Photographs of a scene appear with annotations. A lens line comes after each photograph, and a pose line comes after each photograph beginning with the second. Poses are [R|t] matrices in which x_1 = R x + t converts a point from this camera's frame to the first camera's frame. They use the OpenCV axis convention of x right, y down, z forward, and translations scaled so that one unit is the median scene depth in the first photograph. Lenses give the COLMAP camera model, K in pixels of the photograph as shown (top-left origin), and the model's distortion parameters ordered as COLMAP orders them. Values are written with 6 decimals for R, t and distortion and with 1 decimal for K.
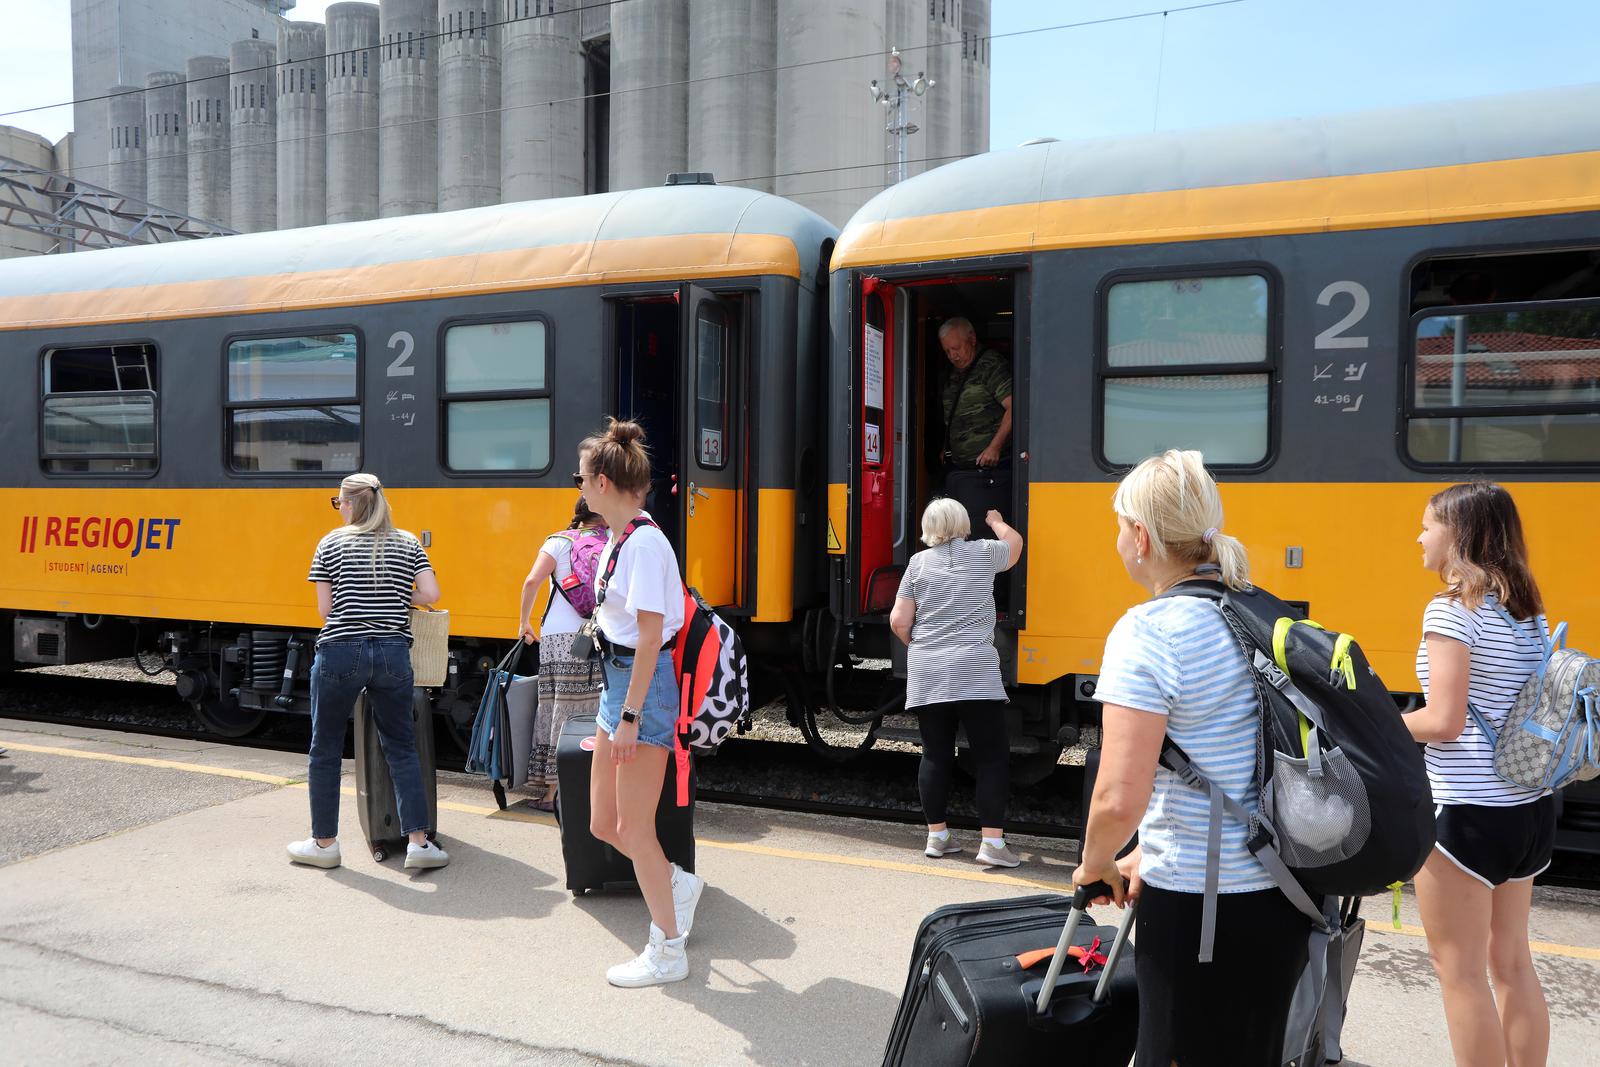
lens RADIAL K [[996.3, 0, 810.0], [0, 996.3, 552.4], [0, 0, 1]] dist [-0.057566, 0.049530]
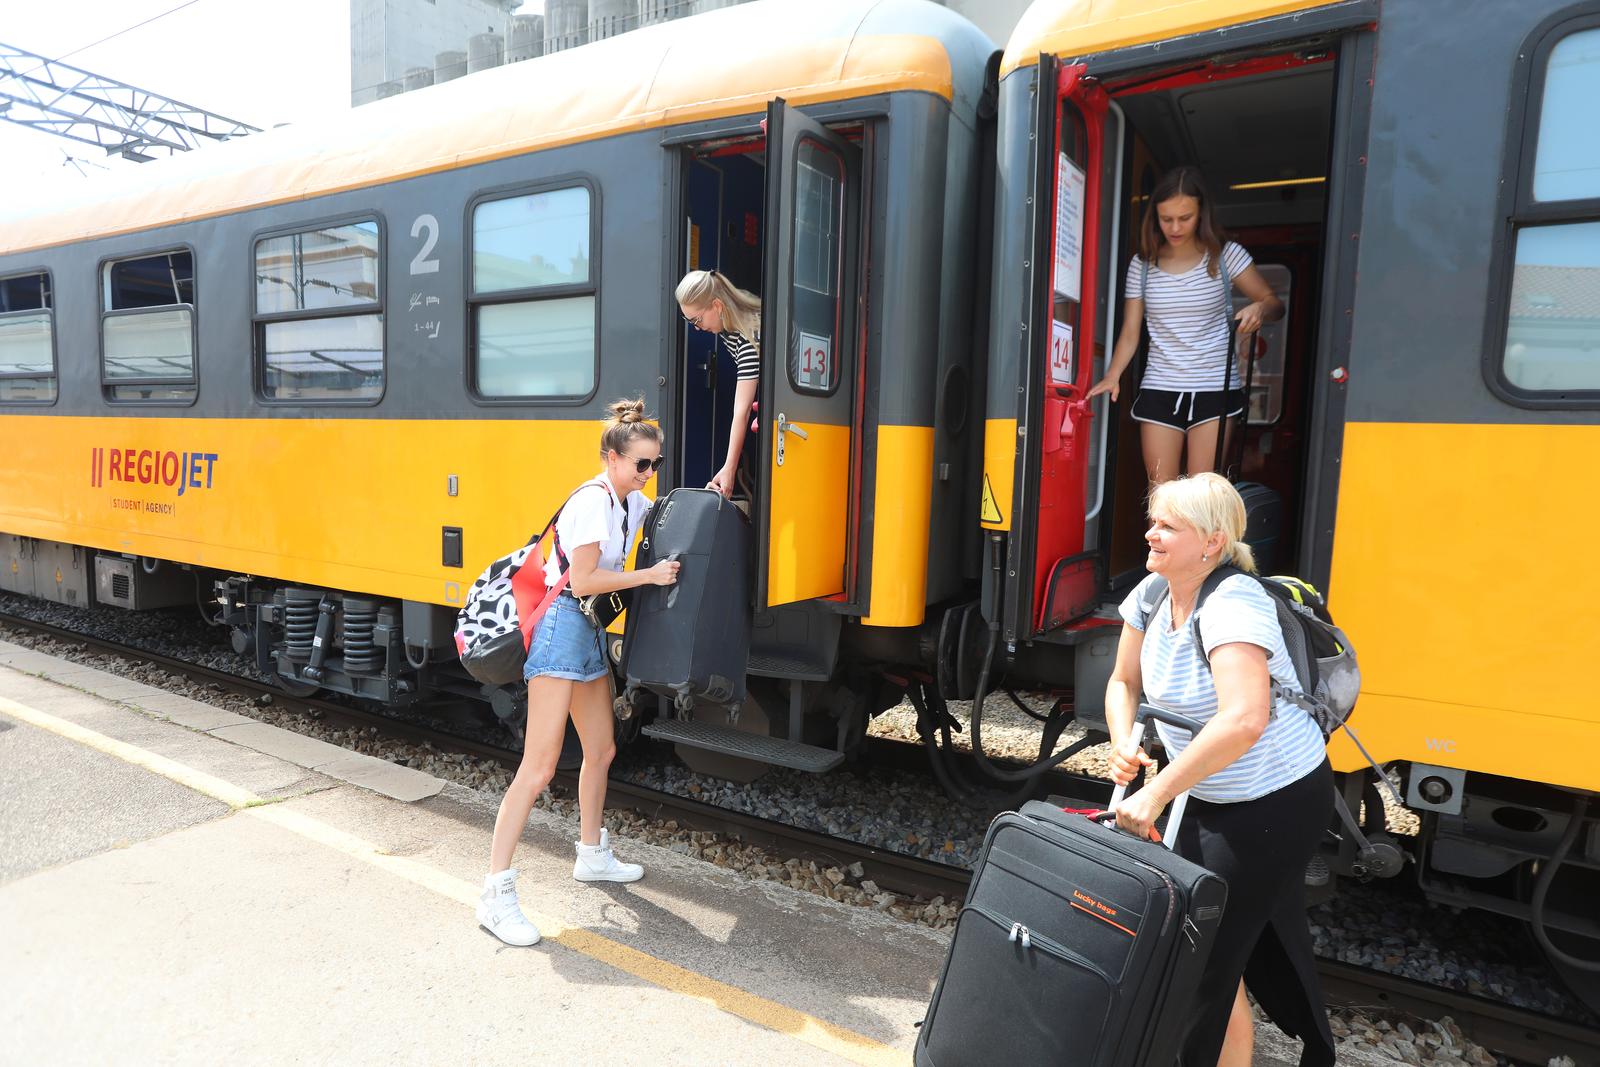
lens RADIAL K [[836.1, 0, 818.3], [0, 836.1, 542.5], [0, 0, 1]] dist [-0.060438, 0.032990]
pose [[0.985048, 0.037791, -0.168085, 0.004041], [-0.026119, 0.997126, 0.071117, -0.021558], [0.170290, -0.065664, 0.983204, 0.384535]]
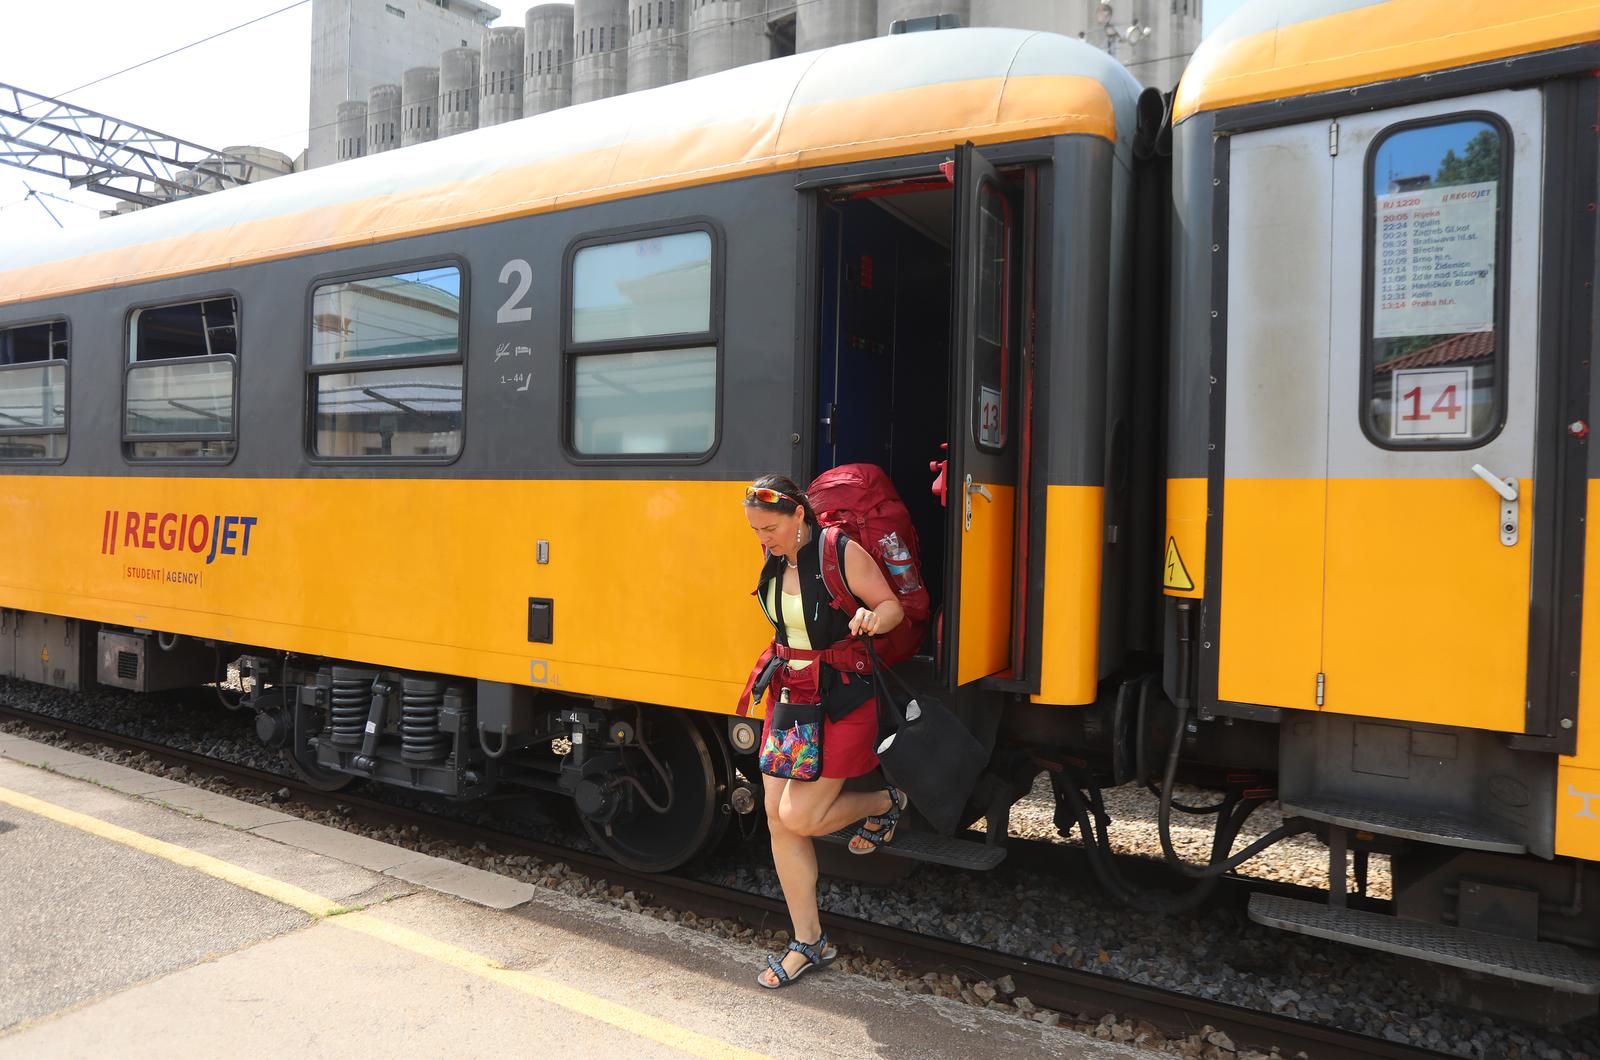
lens RADIAL K [[970.9, 0, 800.0], [0, 970.9, 530.0], [0, 0, 1]] dist [-0.065077, 0.045105]
pose [[0.982774, 0.015152, -0.184187, -0.078280], [-0.017144, 0.999810, -0.009227, -0.024768], [0.184012, 0.012226, 0.982848, 0.338979]]
